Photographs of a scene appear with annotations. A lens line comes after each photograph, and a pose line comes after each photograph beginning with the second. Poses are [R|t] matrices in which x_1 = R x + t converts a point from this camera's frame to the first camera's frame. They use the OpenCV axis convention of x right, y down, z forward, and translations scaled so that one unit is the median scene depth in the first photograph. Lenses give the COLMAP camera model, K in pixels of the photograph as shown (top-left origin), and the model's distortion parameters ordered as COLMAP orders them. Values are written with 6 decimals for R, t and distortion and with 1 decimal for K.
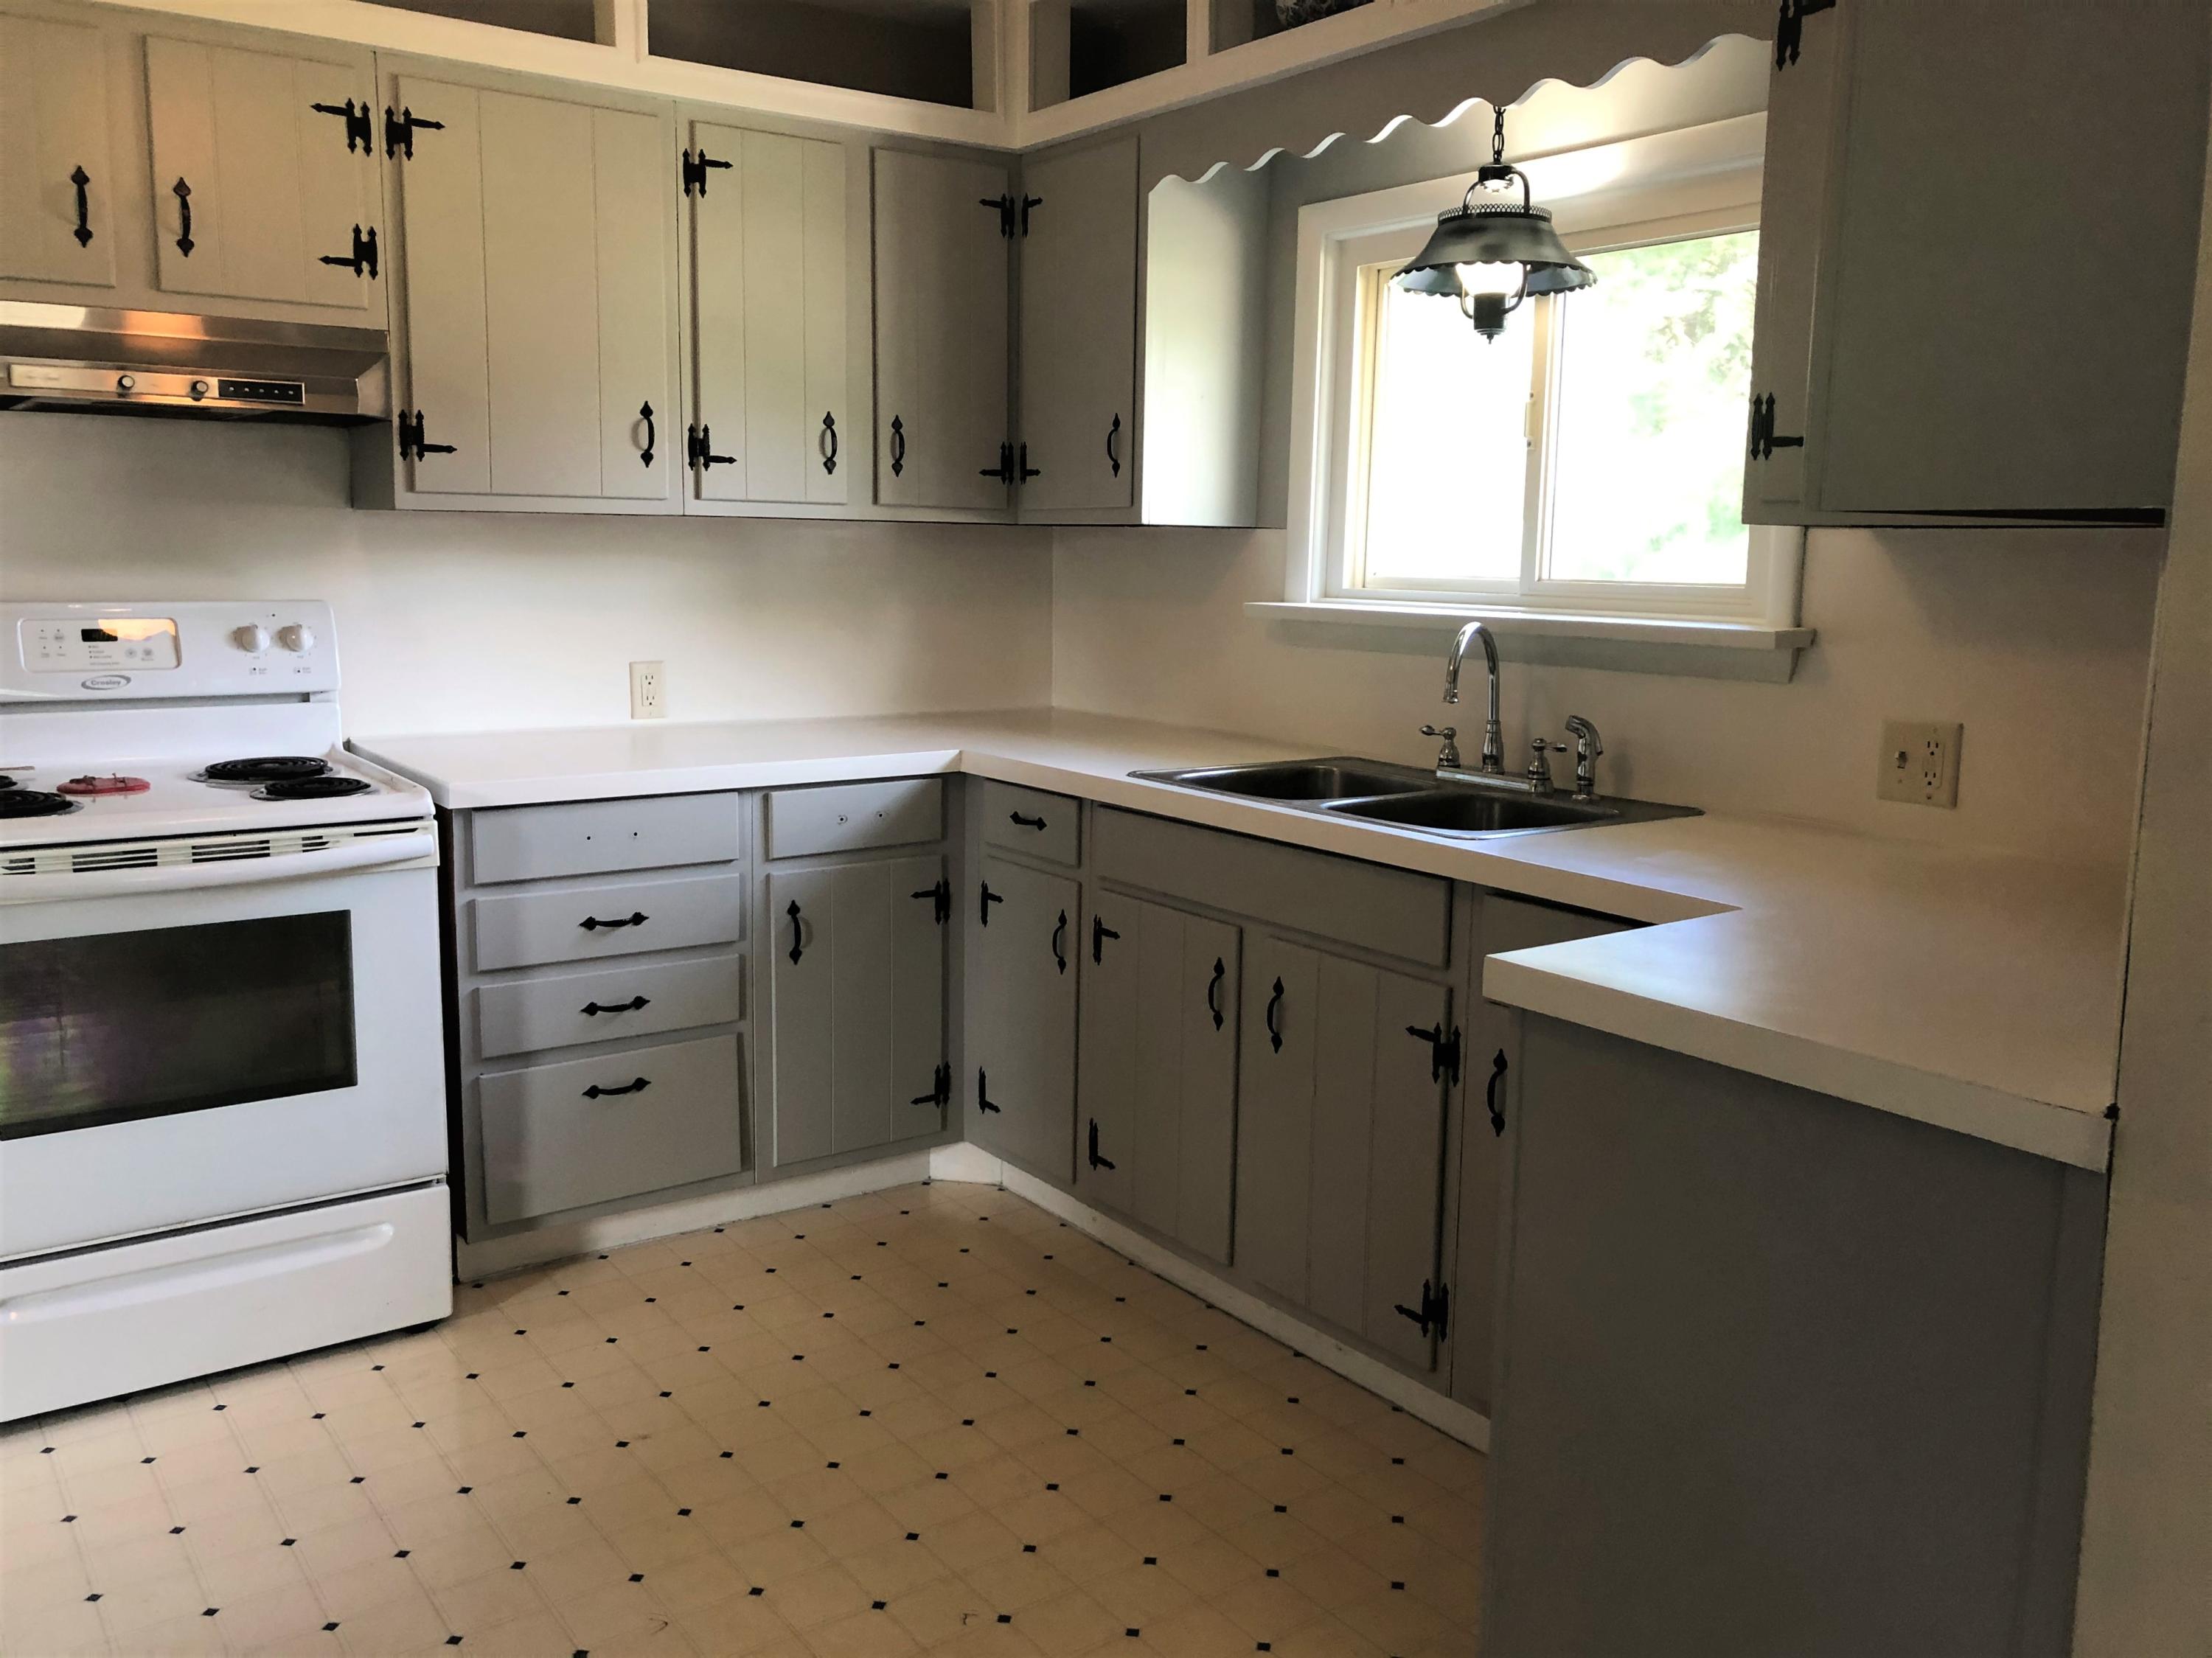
lens RADIAL K [[1773.6, 0, 1106.0], [0, 1773.6, 829.0], [0, 0, 1]] dist [0.001043, 0.012977]
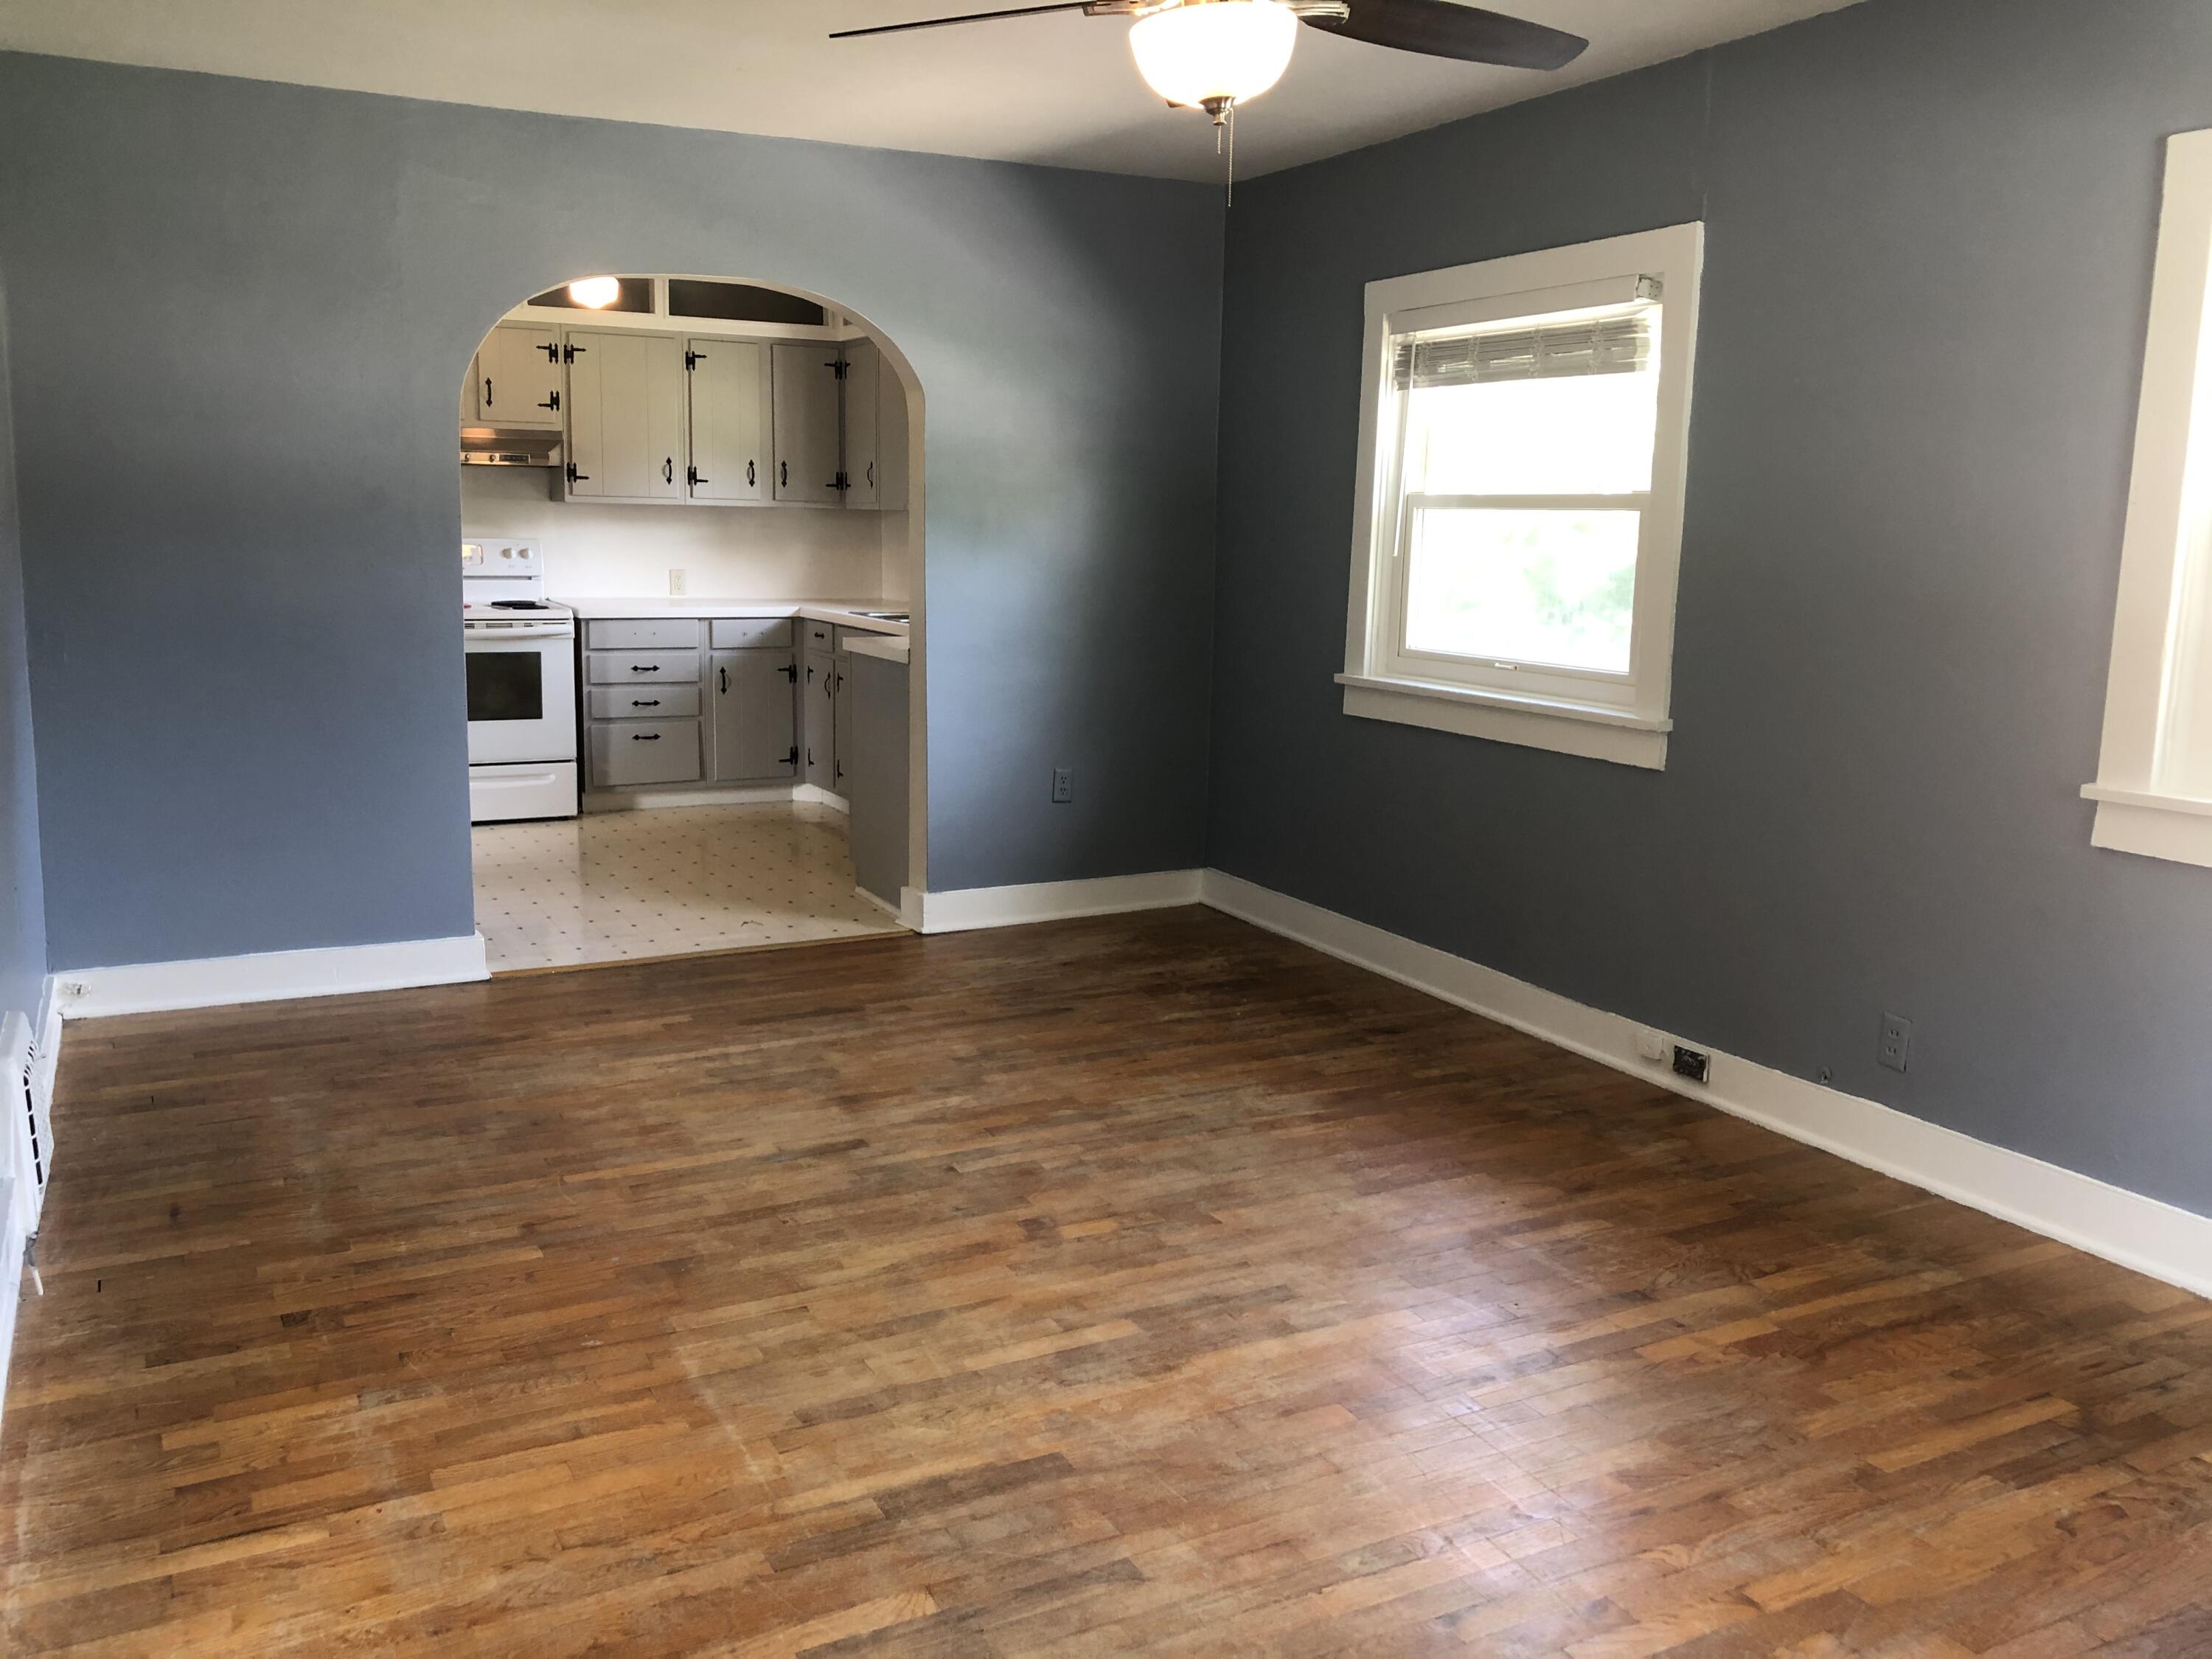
lens RADIAL K [[1776.2, 0, 1093.4], [0, 1776.2, 818.0], [0, 0, 1]] dist [0.133307, -0.409772]
pose [[0.990167, 0.028725, -0.136912, 0.683843], [-0.027557, 0.999566, 0.010420, 0.214206], [0.137151, -0.006545, 0.990528, -1.380769]]
